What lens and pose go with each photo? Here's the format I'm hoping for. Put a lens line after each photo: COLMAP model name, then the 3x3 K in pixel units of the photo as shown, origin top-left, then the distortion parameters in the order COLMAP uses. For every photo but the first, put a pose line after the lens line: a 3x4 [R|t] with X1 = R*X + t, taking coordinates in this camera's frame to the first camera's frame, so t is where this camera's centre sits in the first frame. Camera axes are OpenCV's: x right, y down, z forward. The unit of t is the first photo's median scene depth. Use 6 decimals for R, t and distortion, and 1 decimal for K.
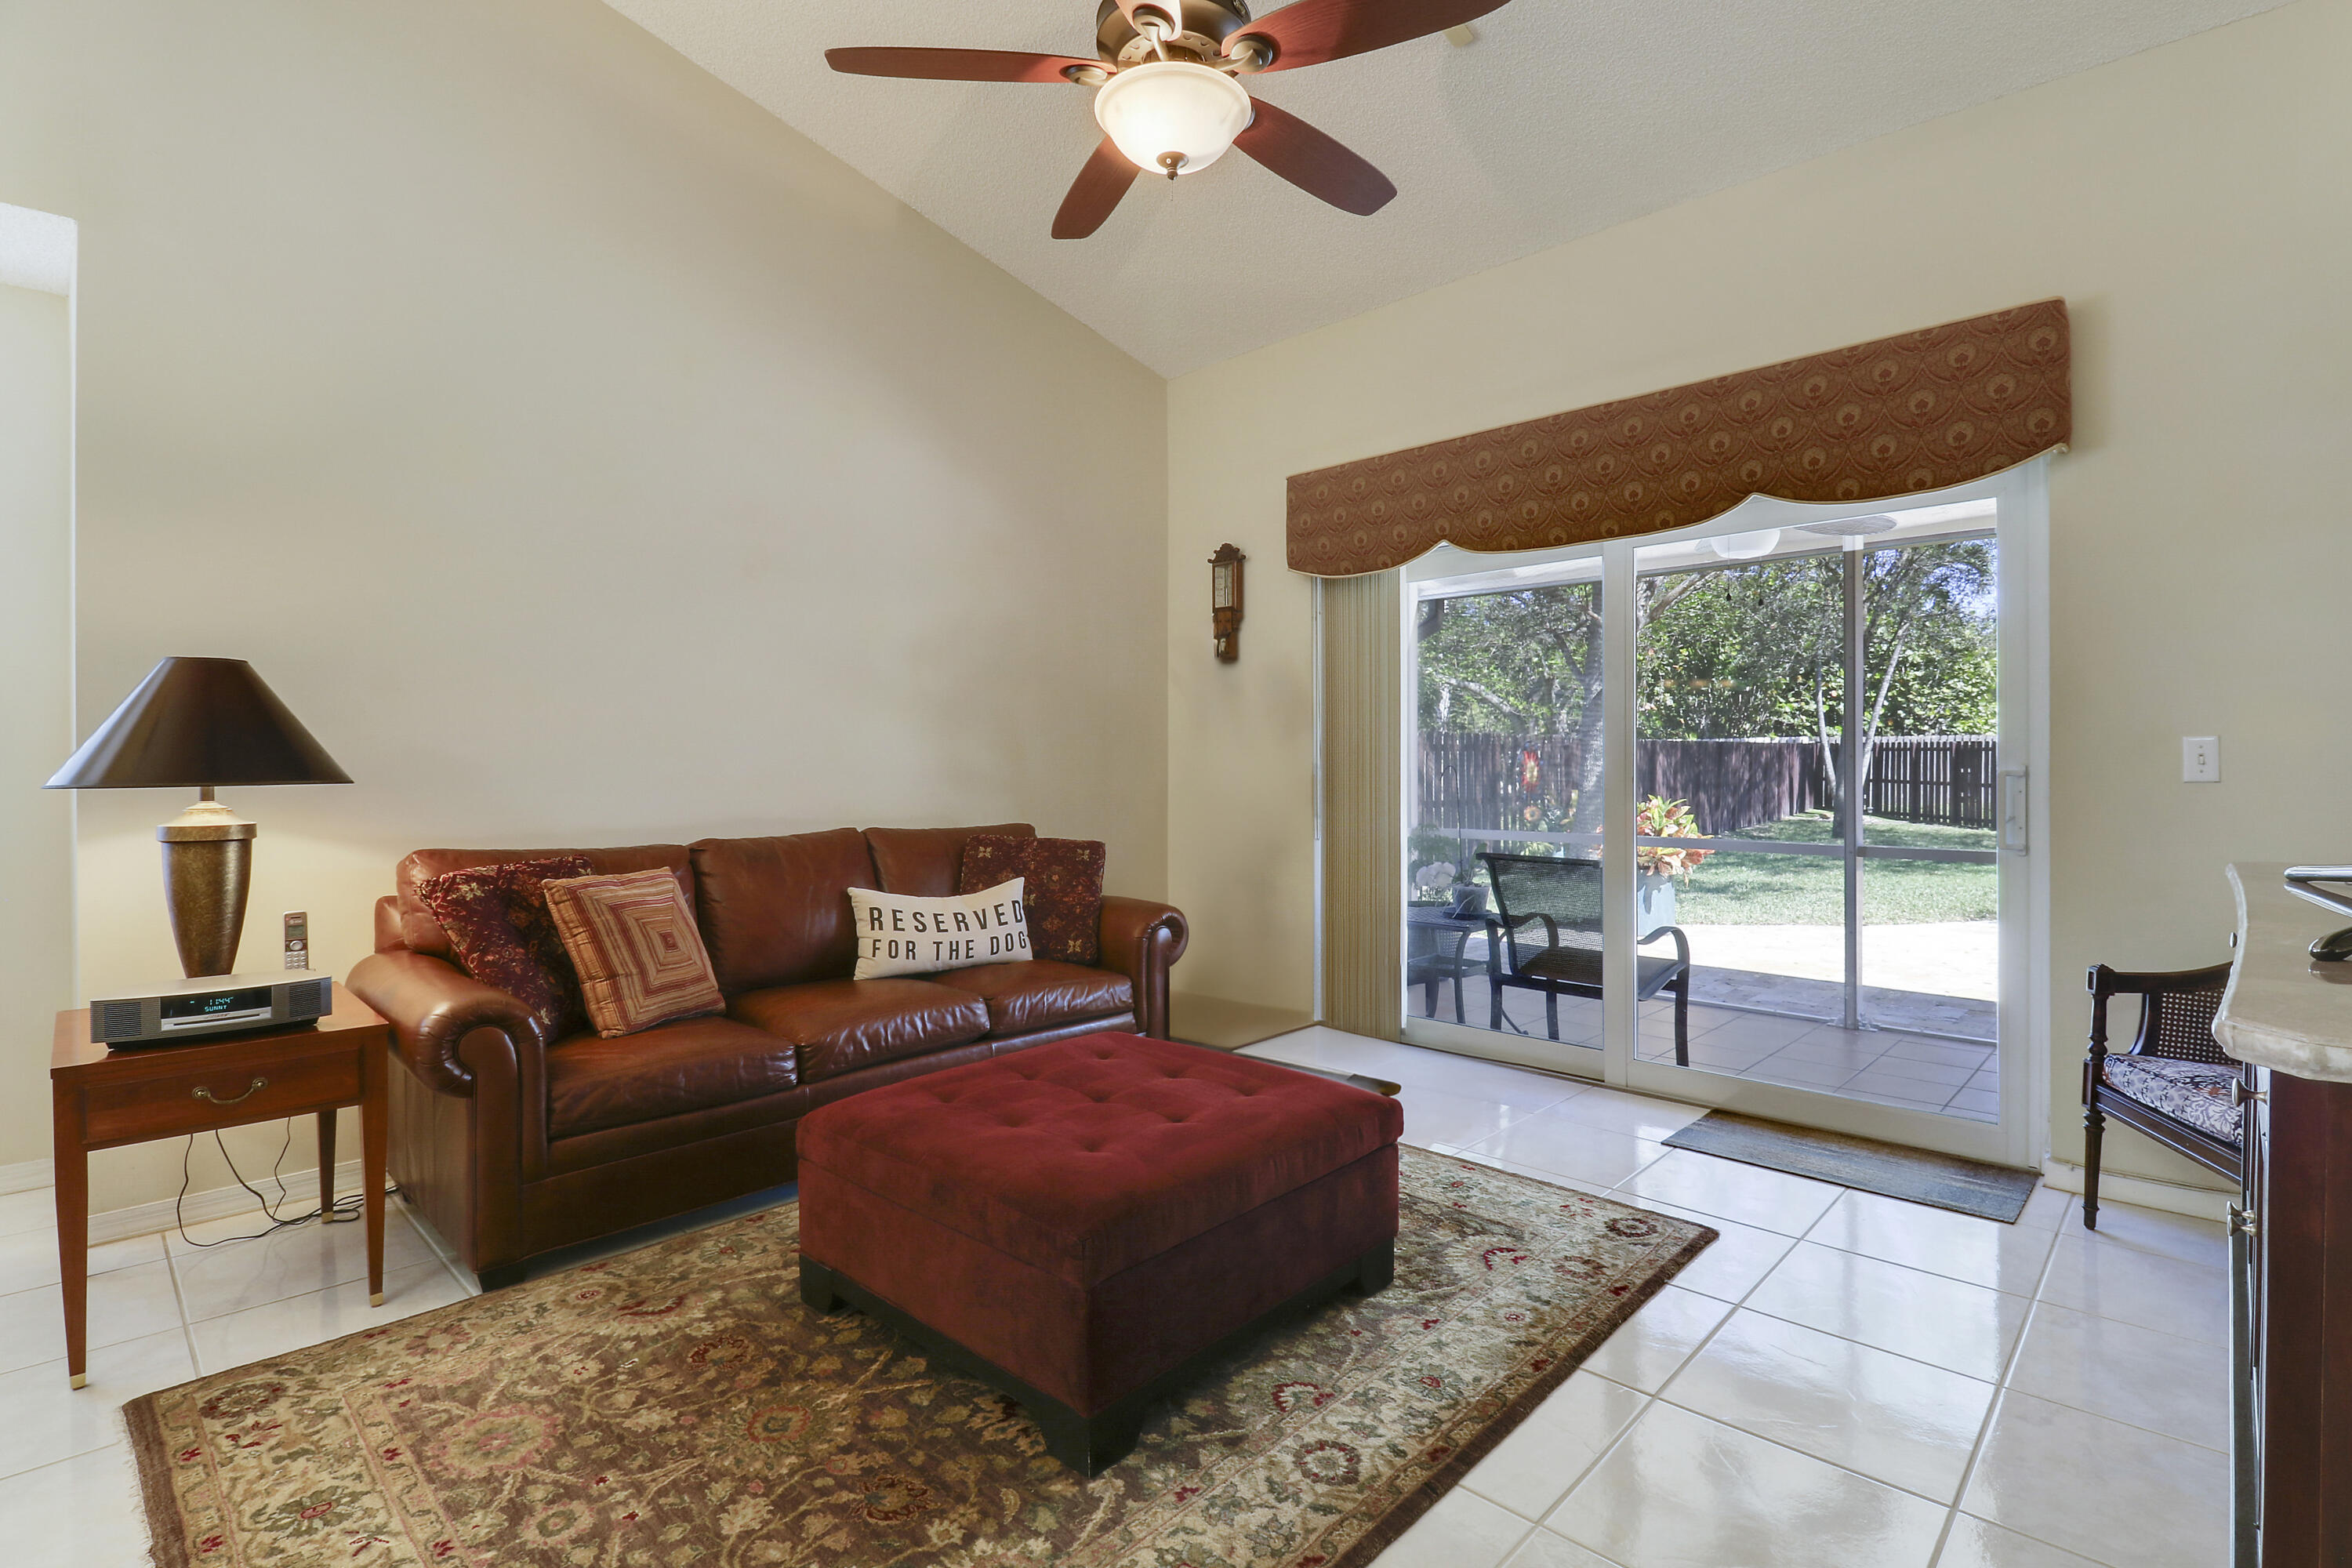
lens RADIAL K [[1103.7, 0, 1185.8], [0, 1103.7, 770.2], [0, 0, 1]] dist [-0.008221, -0.008761]
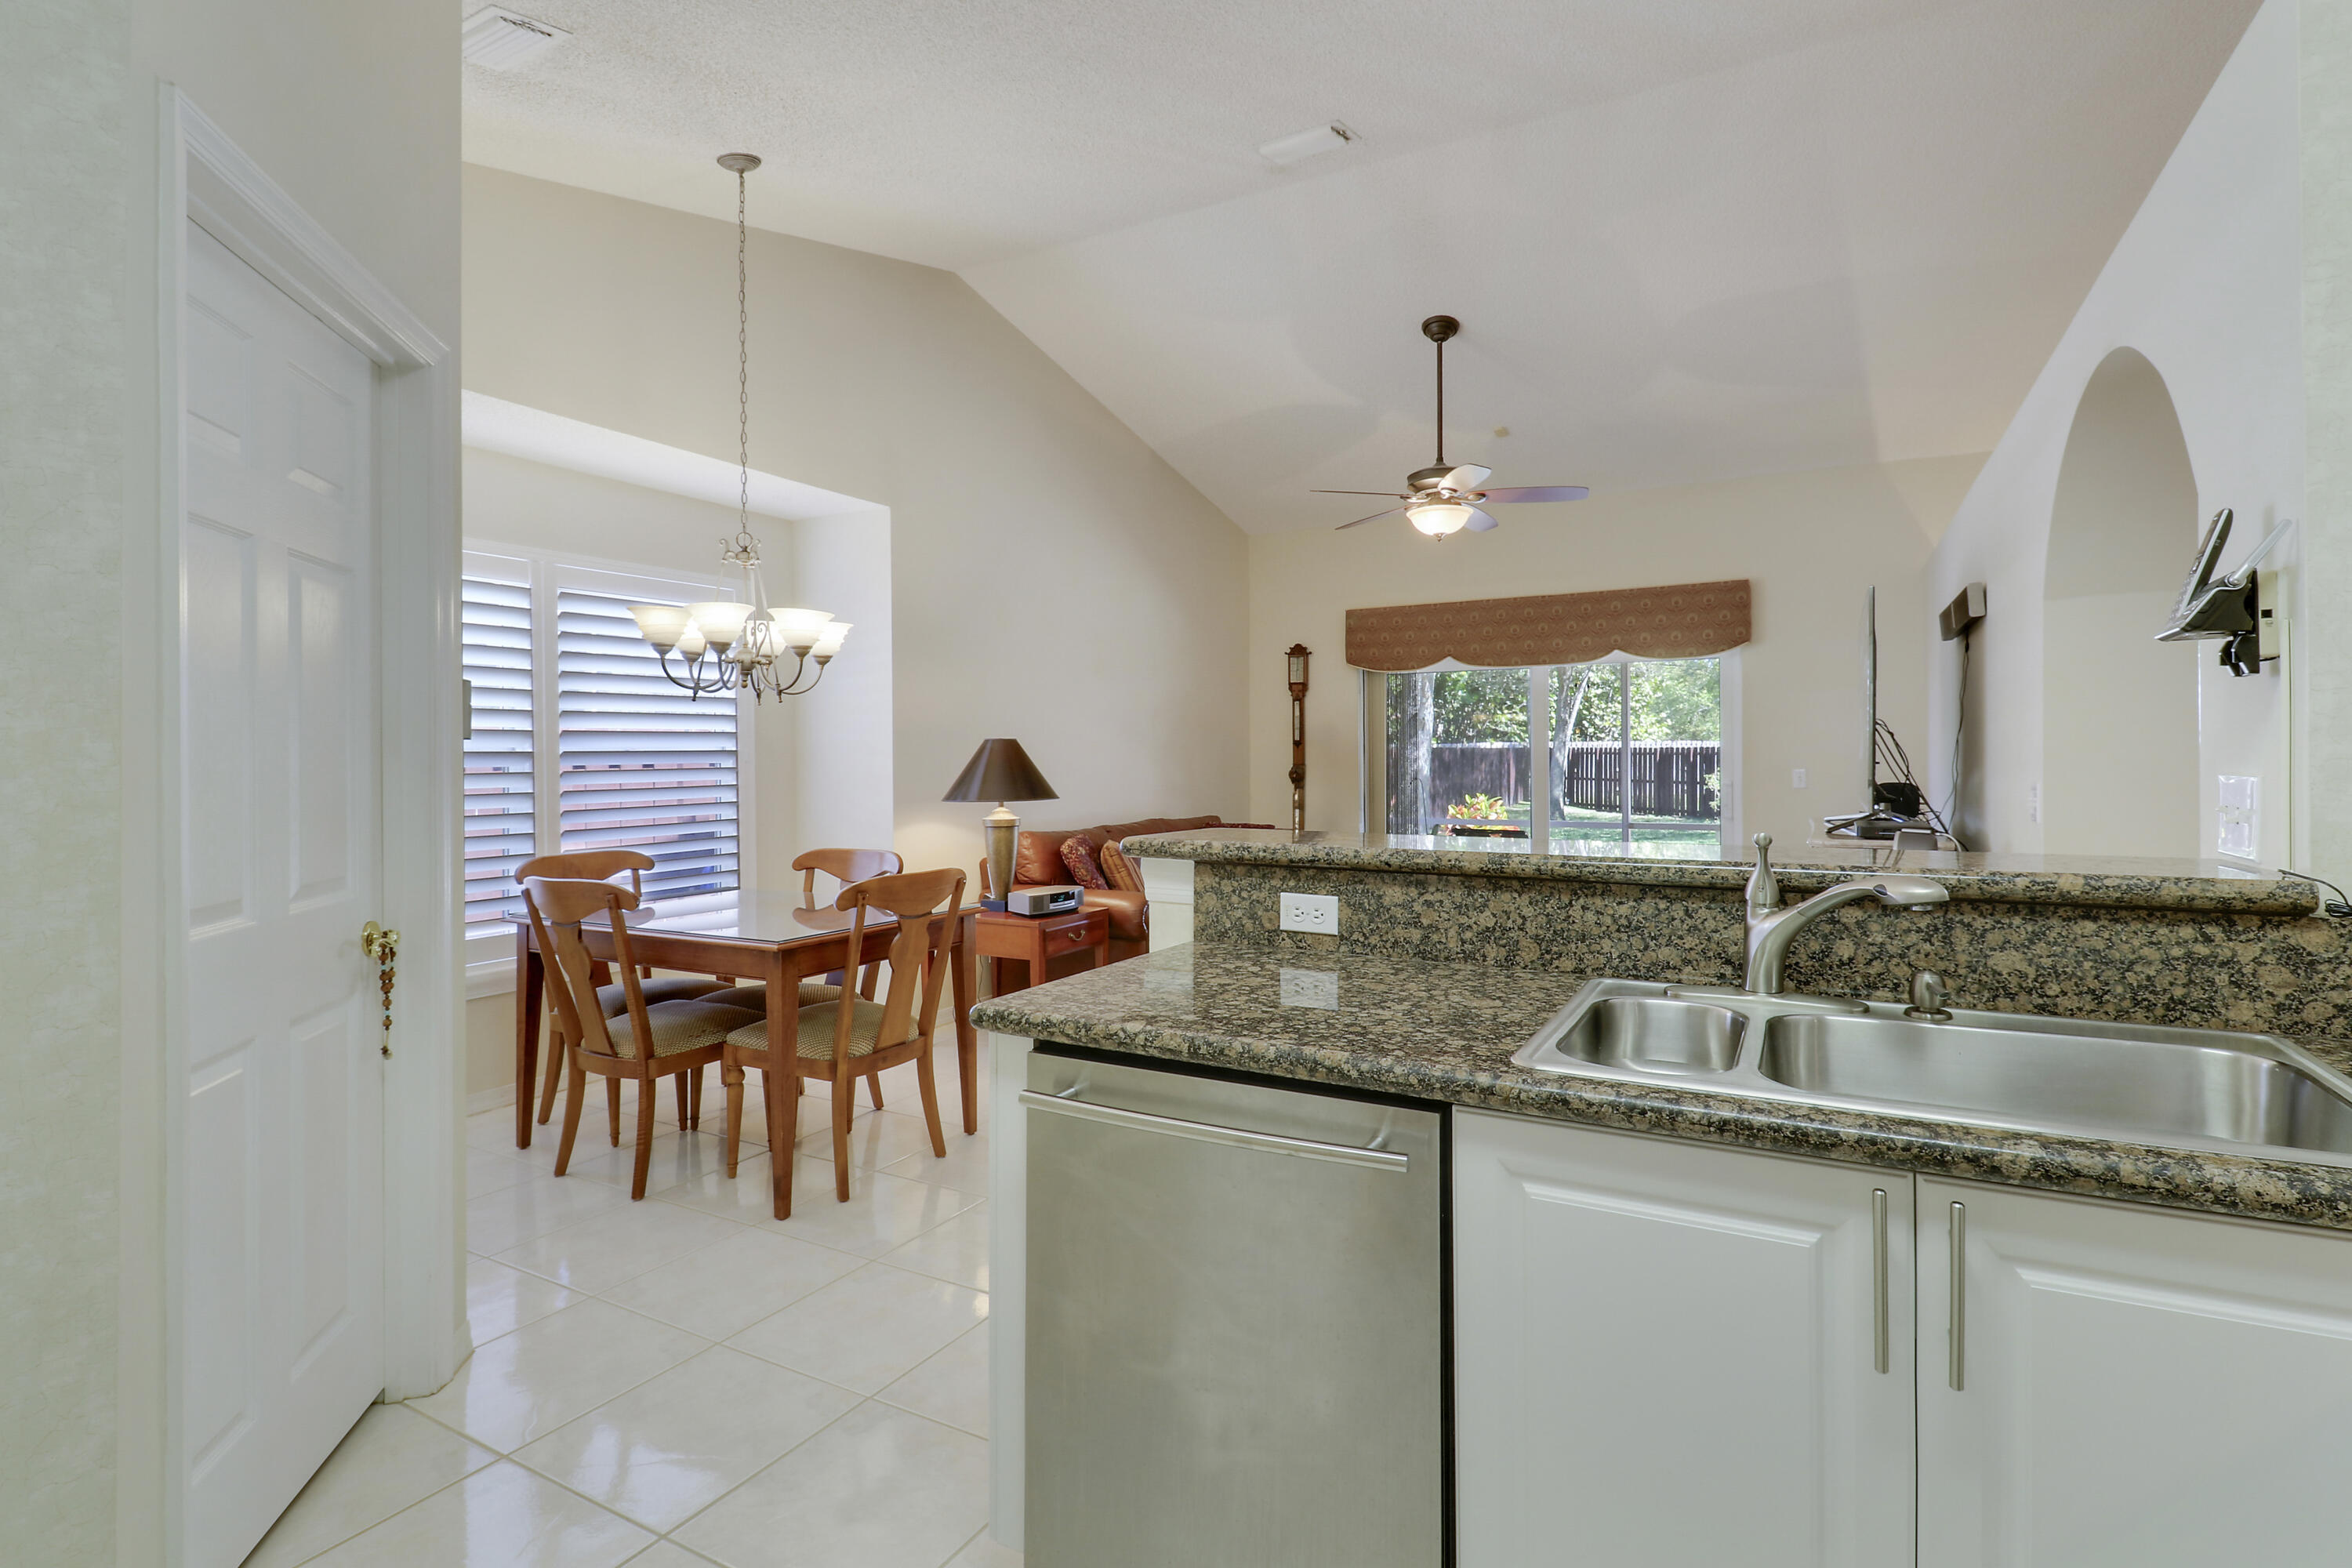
lens RADIAL K [[1103.7, 0, 1192.2], [0, 1103.7, 760.2], [0, 0, 1]] dist [-0.008221, -0.008761]
pose [[0.968006, -0.001913, 0.250920, -0.119198], [0.003588, 0.999974, -0.006219, -0.004986], [-0.250901, 0.006920, 0.967988, -0.124138]]
